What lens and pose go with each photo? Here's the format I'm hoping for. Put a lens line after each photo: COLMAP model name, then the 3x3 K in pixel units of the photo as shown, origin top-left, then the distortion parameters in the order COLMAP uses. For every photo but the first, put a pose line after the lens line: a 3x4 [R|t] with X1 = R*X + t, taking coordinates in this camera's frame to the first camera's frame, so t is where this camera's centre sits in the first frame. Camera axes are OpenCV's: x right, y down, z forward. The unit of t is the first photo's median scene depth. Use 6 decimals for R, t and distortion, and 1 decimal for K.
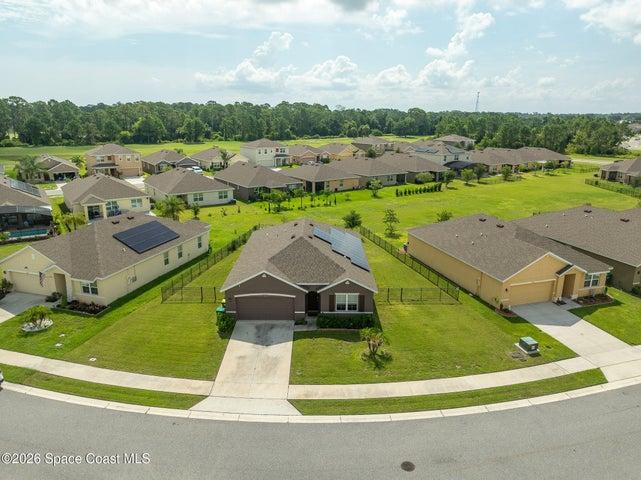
lens RADIAL K [[448.6, 0, 320.5], [0, 448.6, 240.0], [0, 0, 1]] dist [-0.006440, -0.001442]
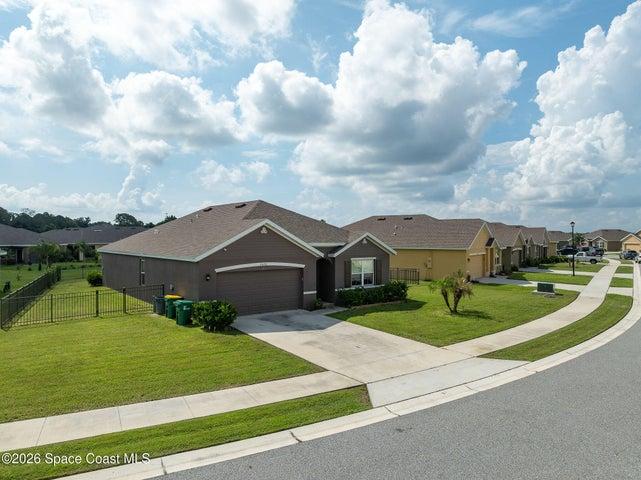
lens RADIAL K [[448.6, 0, 320.5], [0, 448.6, 240.0], [0, 0, 1]] dist [-0.006440, -0.001442]
pose [[0.785199, -0.010386, 0.619157, -0.456471], [0.176335, 0.962215, -0.207483, 0.239140], [-0.593607, 0.272094, 0.757361, 0.525518]]
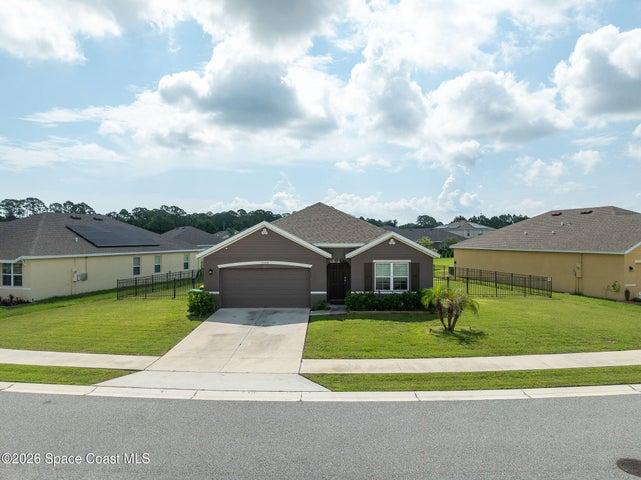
lens RADIAL K [[444.0, 0, 320.5], [0, 444.0, 240.0], [0, 0, 1]] dist [-0.004153, 0.001749]
pose [[0.999727, -0.009918, -0.021161, -0.031270], [0.003793, 0.962333, -0.271847, 0.279200], [0.023060, 0.271693, 0.962108, 0.395845]]
